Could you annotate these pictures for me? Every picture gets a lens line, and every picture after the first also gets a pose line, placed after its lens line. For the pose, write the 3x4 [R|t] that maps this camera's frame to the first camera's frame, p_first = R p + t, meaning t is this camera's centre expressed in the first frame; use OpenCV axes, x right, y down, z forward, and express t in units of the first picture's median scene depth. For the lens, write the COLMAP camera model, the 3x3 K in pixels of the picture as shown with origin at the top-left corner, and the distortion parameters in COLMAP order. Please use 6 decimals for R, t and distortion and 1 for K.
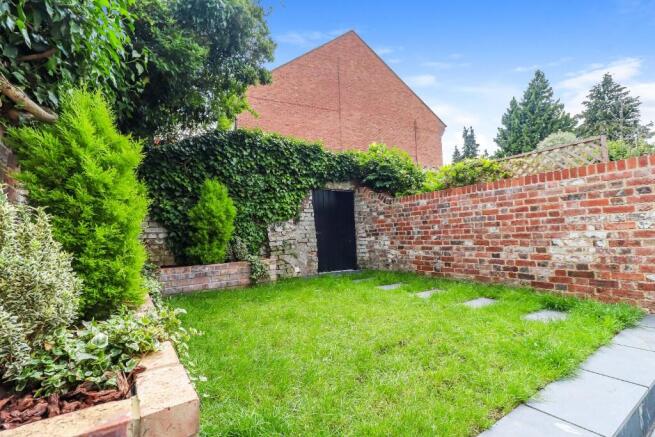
lens RADIAL K [[305.0, 0, 326.6], [0, 305.0, 216.3], [0, 0, 1]] dist [0.011888, -0.002711]
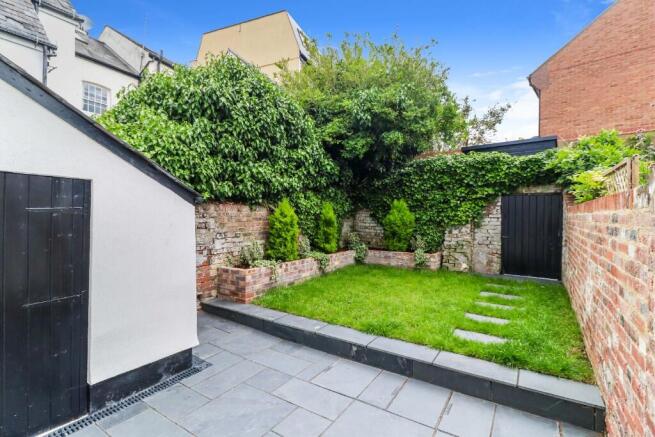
lens RADIAL K [[305.0, 0, 313.2], [0, 305.0, 217.5], [0, 0, 1]] dist [0.011888, -0.002711]
pose [[0.351109, 0.043873, -0.935306, 0.842477], [0.045280, 0.996937, 0.063762, -0.128143], [0.935239, -0.064738, 0.348047, 0.009677]]
